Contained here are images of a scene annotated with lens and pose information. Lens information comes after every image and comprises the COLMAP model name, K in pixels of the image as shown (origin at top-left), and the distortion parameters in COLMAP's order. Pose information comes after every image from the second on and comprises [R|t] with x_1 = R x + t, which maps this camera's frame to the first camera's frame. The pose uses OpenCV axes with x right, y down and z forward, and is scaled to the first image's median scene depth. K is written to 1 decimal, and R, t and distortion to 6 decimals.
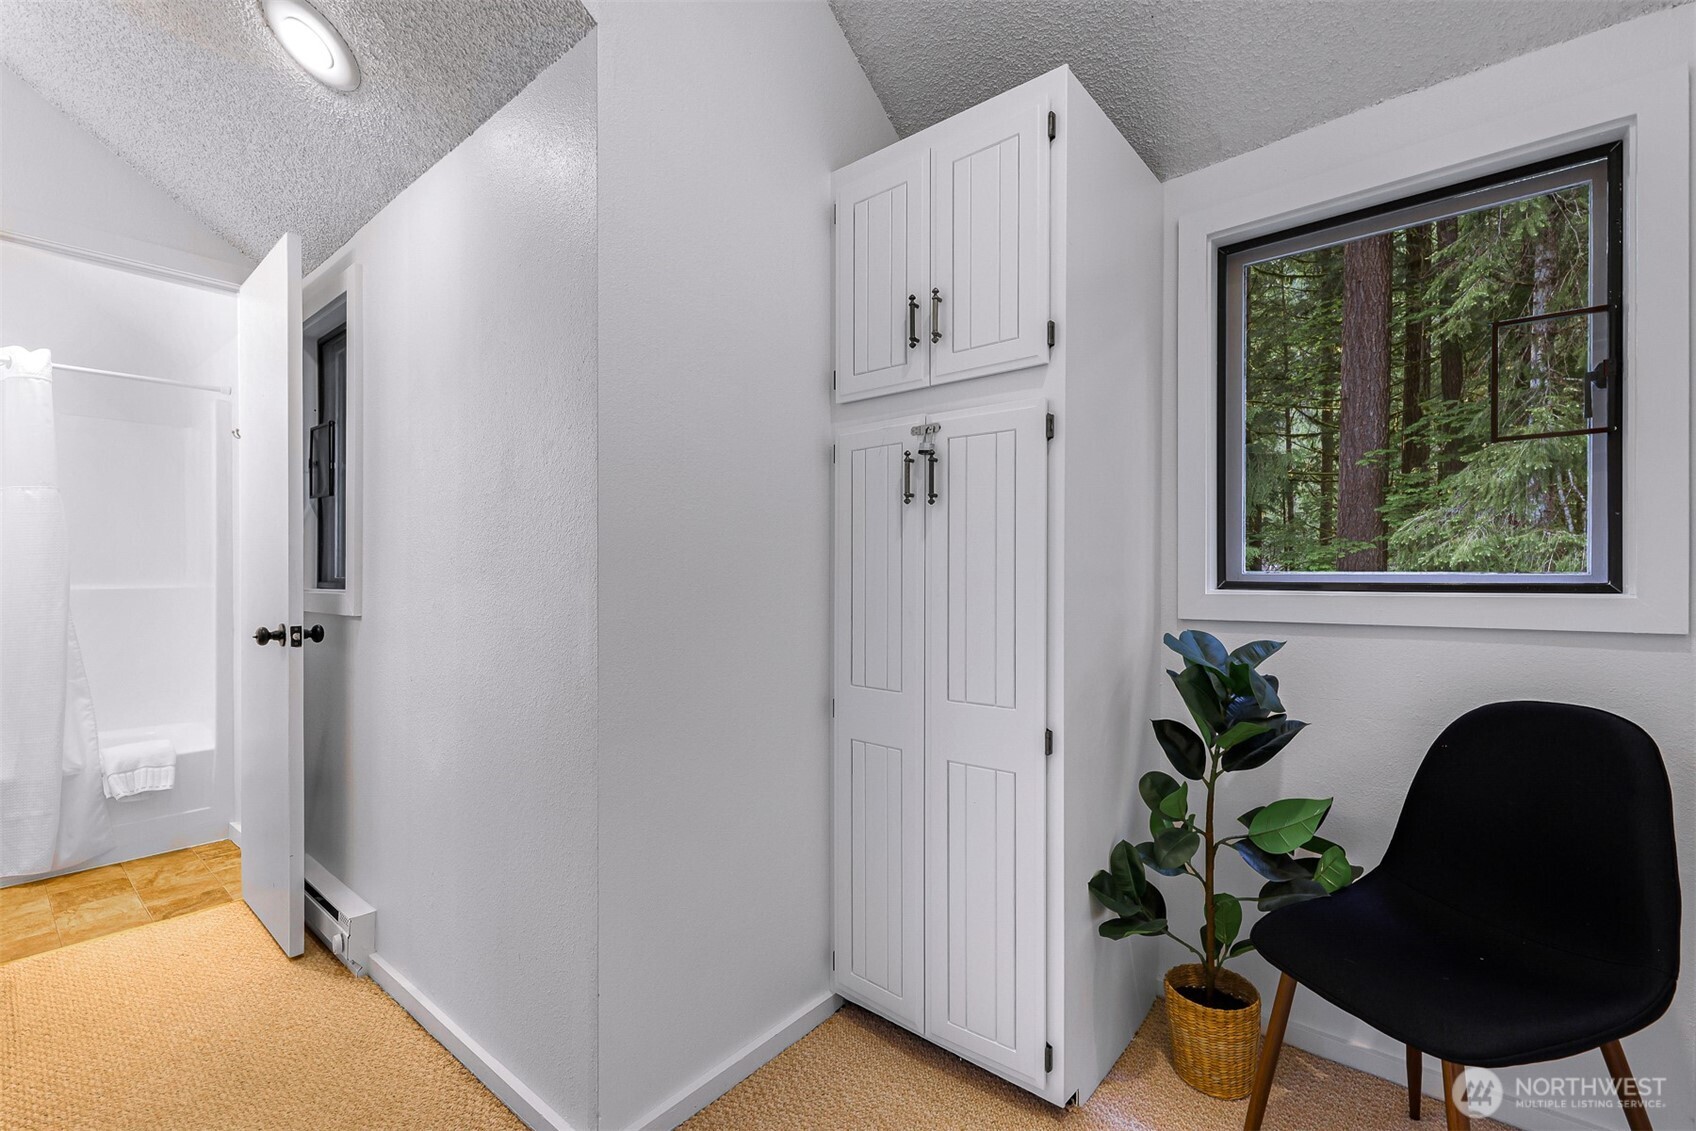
lens RADIAL K [[743.3, 0, 845.2], [0, 743.3, 577.4], [0, 0, 1]] dist [-0.002111, -0.000513]
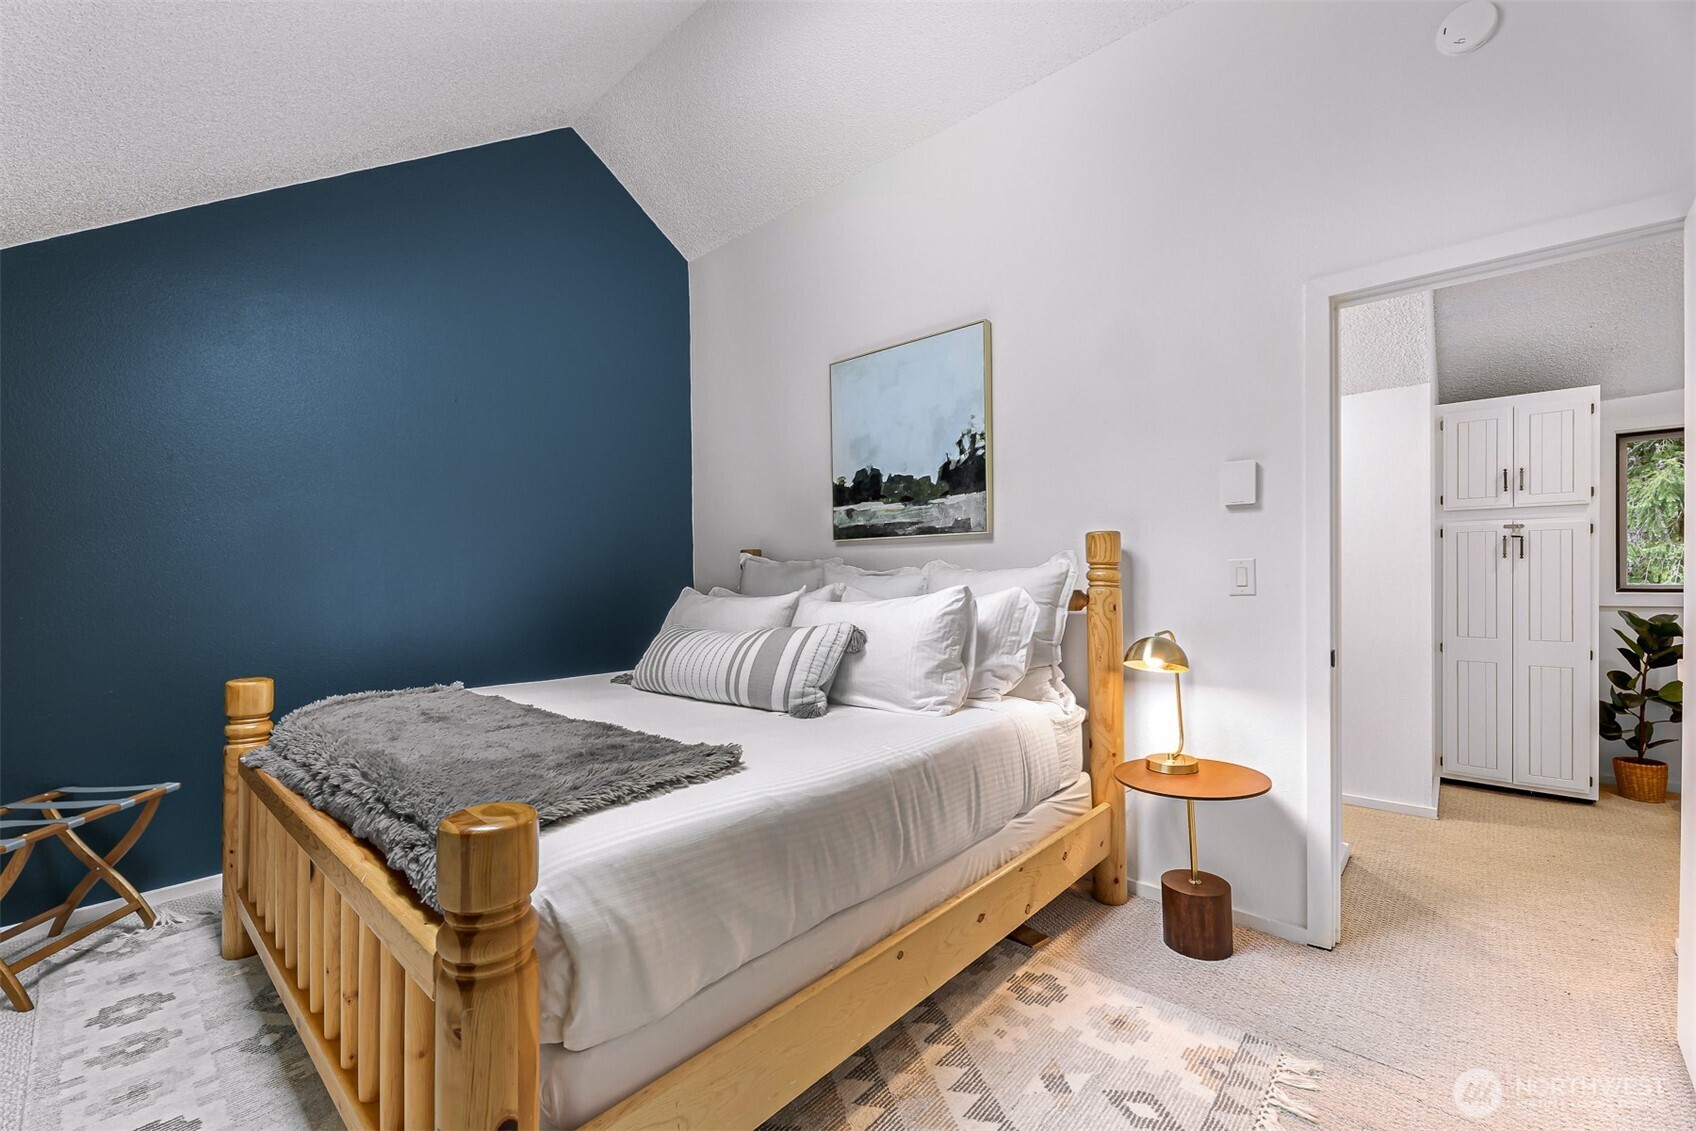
lens RADIAL K [[688.4, 0, 855.4], [0, 688.4, 582.1], [0, 0, 1]] dist [0.005256, -0.003190]
pose [[0.998886, -0.015928, -0.044424, -1.876606], [0.015943, 0.999873, -0.000001, -0.054348], [0.044419, -0.000707, 0.999013, -1.275934]]
